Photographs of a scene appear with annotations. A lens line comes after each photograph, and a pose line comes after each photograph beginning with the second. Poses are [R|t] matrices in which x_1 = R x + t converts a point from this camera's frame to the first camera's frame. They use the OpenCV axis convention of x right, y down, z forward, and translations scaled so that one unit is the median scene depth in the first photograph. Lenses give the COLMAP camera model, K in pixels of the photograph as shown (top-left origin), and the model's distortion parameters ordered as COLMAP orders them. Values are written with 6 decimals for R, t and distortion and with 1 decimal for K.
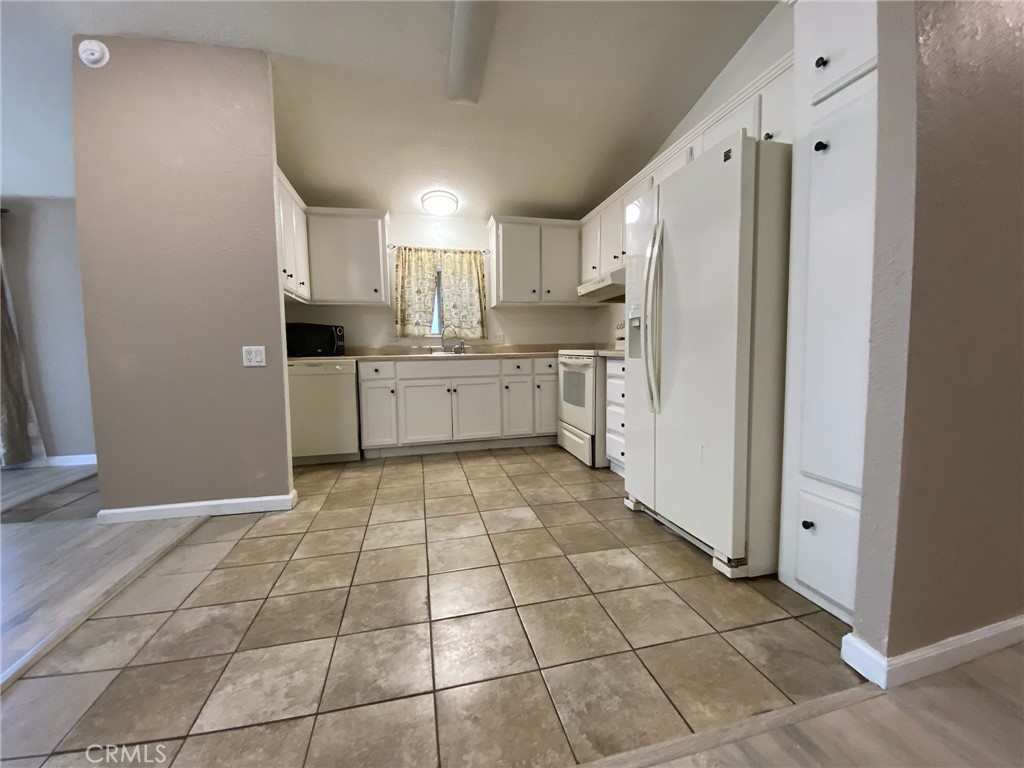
lens RADIAL K [[416.3, 0, 520.0], [0, 416.3, 390.7], [0, 0, 1]] dist [-0.002928, -0.010150]
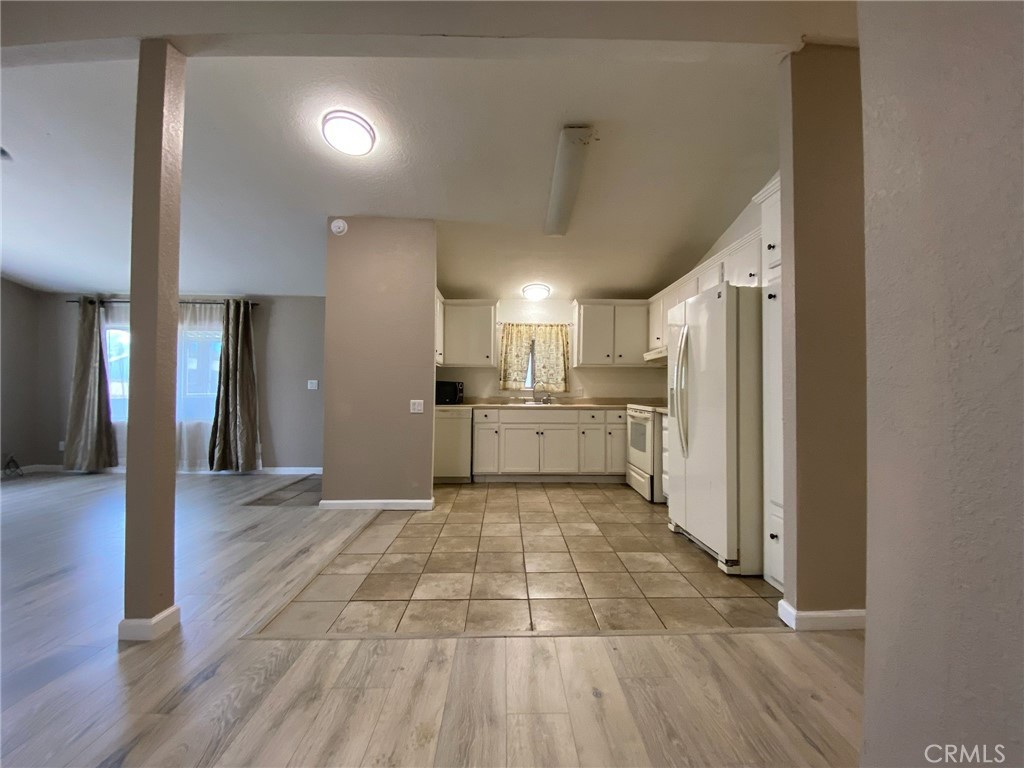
lens RADIAL K [[416.3, 0, 514.5], [0, 416.3, 384.1], [0, 0, 1]] dist [-0.002928, -0.010150]
pose [[0.975830, 0.017748, -0.217810, 0.060781], [-0.042460, 0.993101, -0.109309, -0.013922], [0.214368, 0.115916, 0.969851, -0.471116]]
